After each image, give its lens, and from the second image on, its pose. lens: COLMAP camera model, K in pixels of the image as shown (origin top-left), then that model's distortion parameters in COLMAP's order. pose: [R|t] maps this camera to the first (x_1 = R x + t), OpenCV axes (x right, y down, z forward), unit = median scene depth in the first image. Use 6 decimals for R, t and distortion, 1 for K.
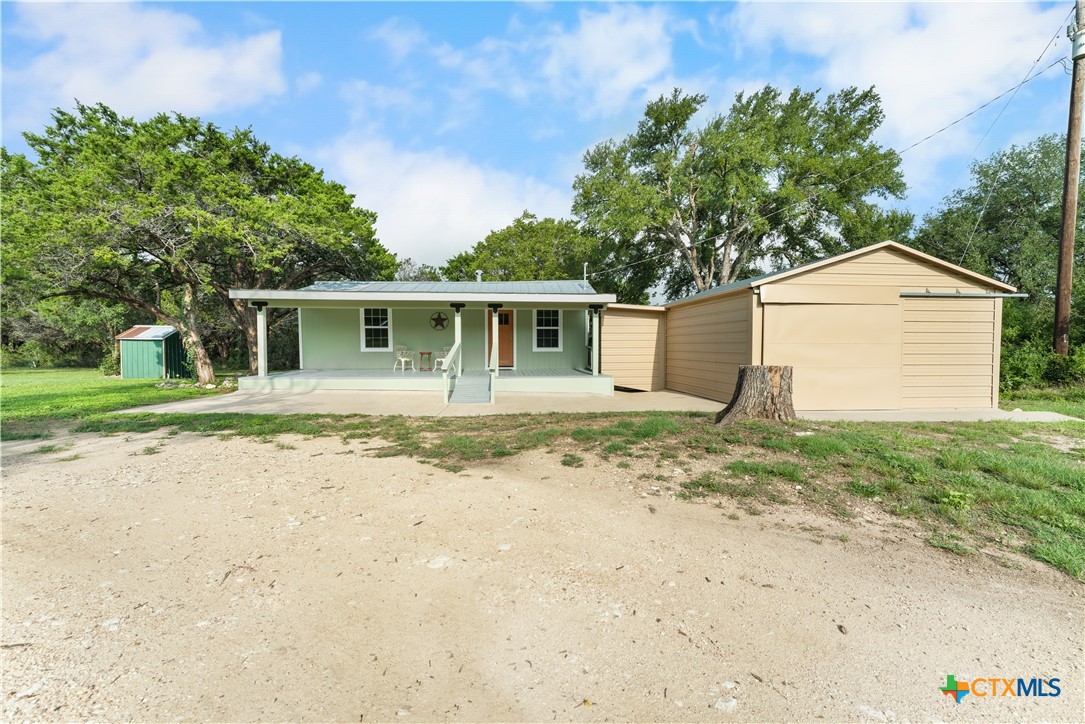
lens RADIAL K [[431.5, 0, 542.5], [0, 431.5, 362.0], [0, 0, 1]] dist [0.000899, -0.000100]
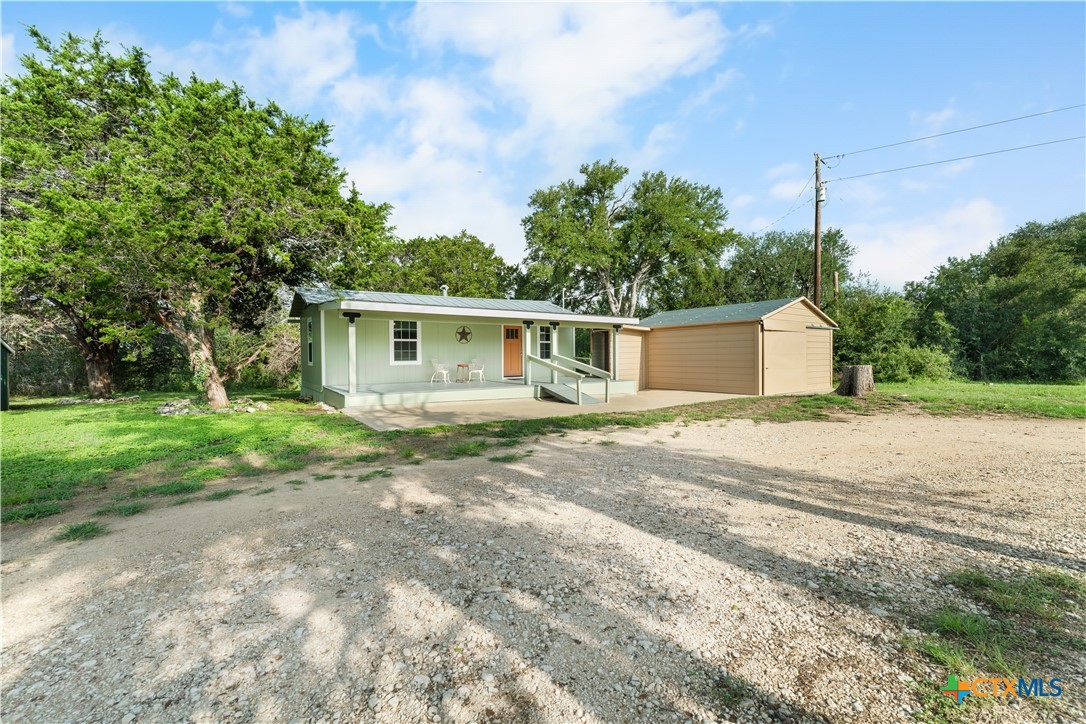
lens RADIAL K [[438.6, 0, 541.2], [0, 438.6, 357.8], [0, 0, 1]] dist [0.001104, -0.000006]
pose [[0.865213, -0.009725, 0.501311, -0.618605], [0.028449, 0.999153, -0.029716, -0.002340], [-0.500597, 0.039972, 0.864757, -0.012486]]
